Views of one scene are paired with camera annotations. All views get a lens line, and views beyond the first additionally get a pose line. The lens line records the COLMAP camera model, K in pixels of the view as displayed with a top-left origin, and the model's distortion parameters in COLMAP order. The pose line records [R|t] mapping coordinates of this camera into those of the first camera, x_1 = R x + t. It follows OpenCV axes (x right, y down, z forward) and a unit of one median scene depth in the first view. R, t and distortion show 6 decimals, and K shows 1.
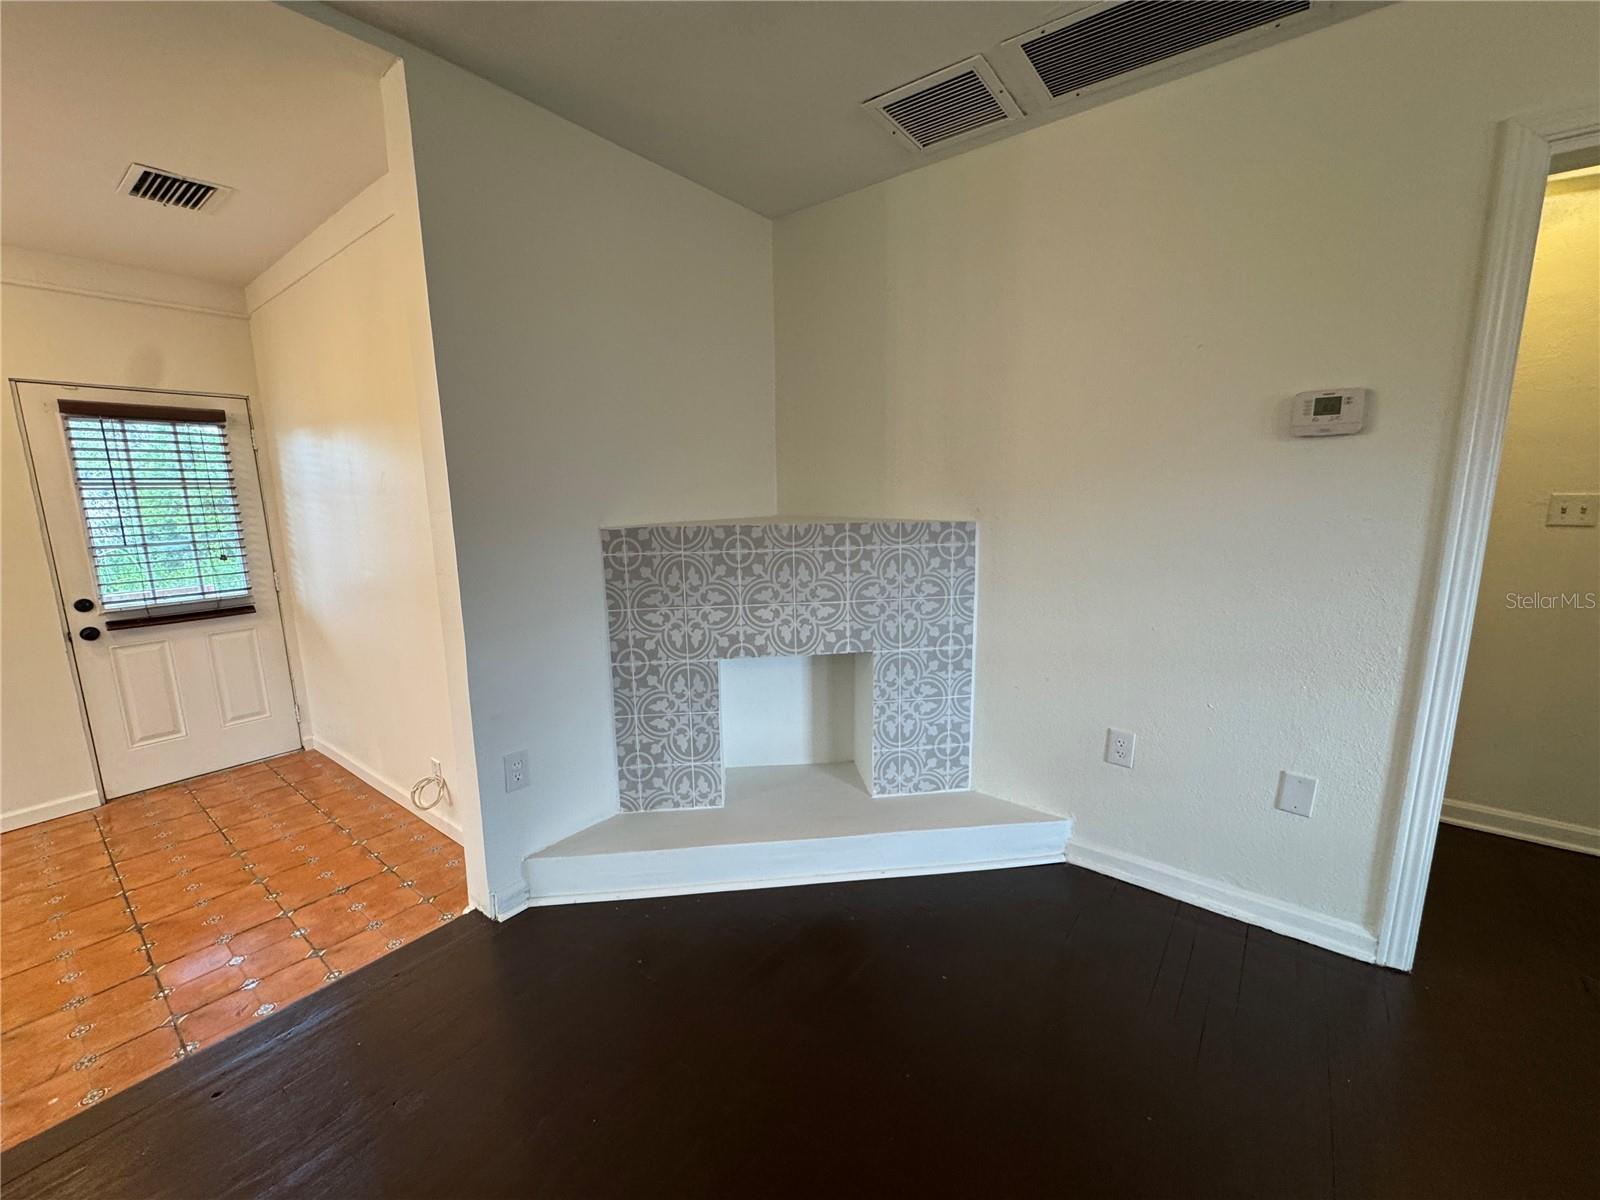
lens RADIAL K [[633.3, 0, 800.4], [0, 633.3, 598.7], [0, 0, 1]] dist [-0.002289, 0.000425]
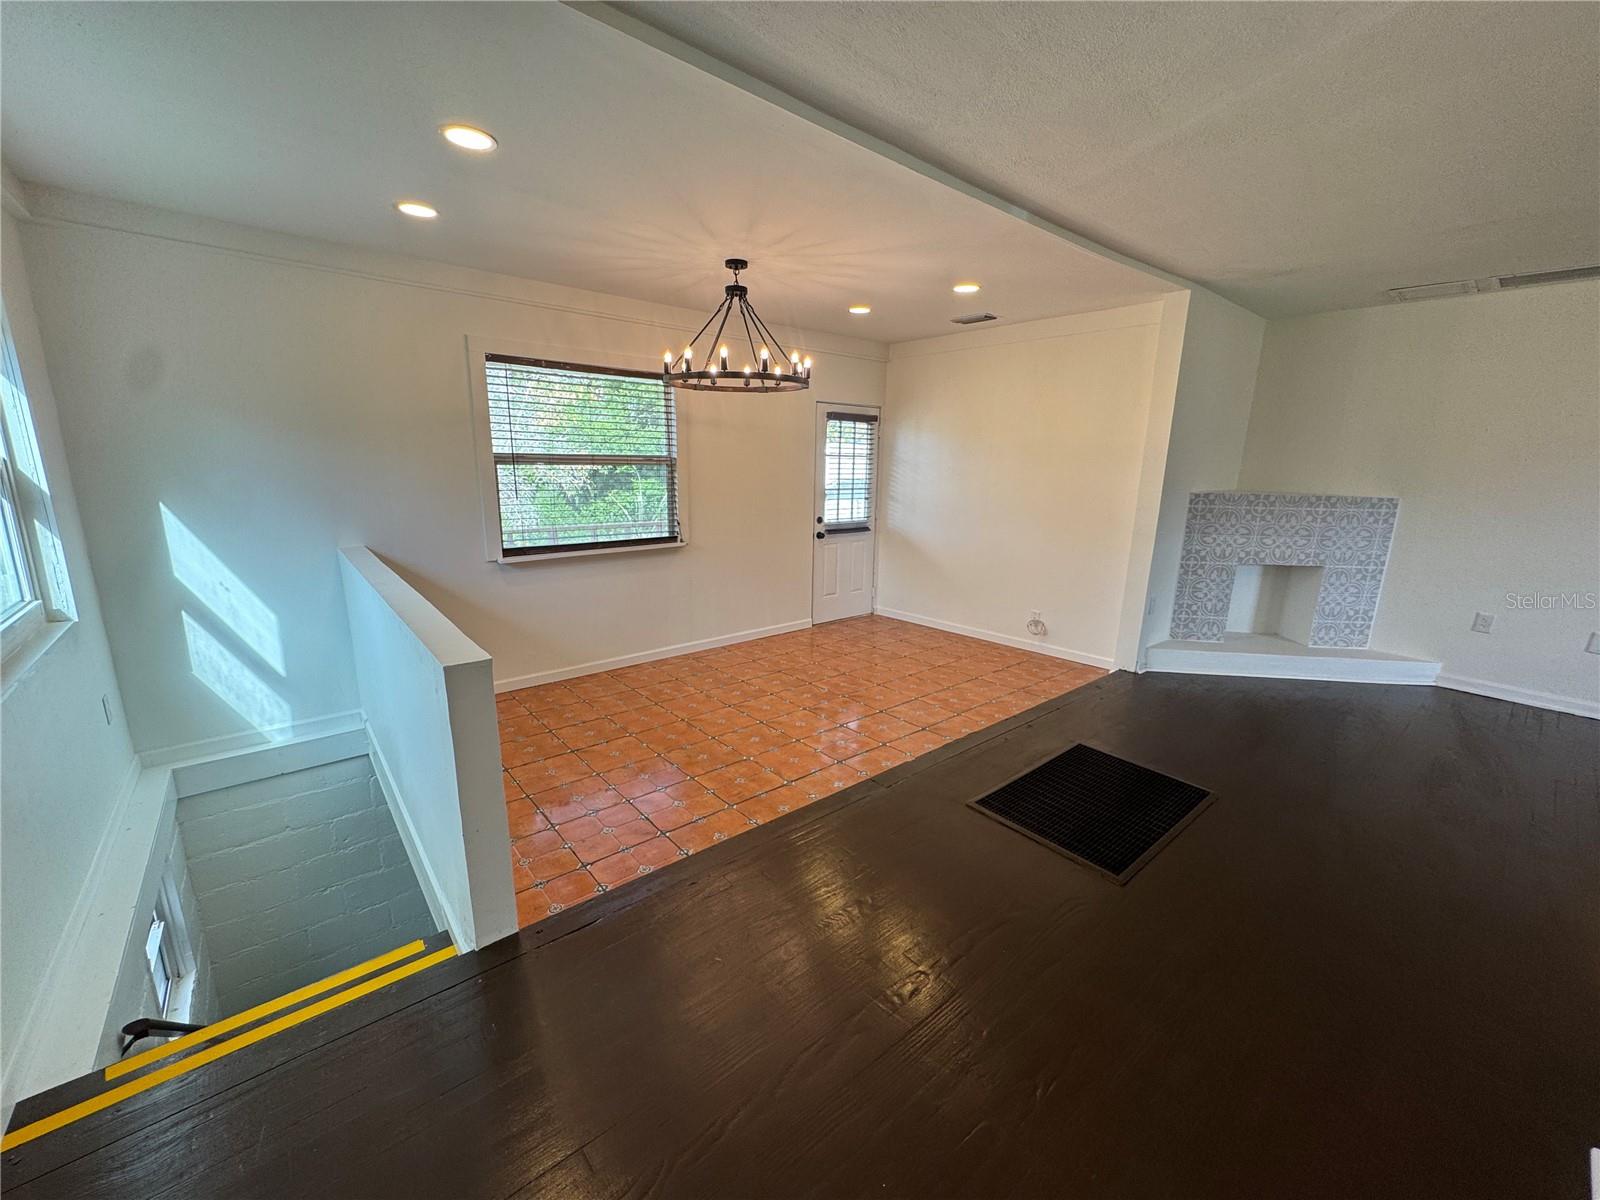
lens RADIAL K [[633.3, 0, 799.6], [0, 633.3, 600.6], [0, 0, 1]] dist [-0.002289, 0.000425]
pose [[0.978208, 0.080993, -0.191179, -1.036986], [-0.071712, 0.995908, 0.054991, 0.194046], [0.194851, -0.040083, 0.980013, -1.133268]]
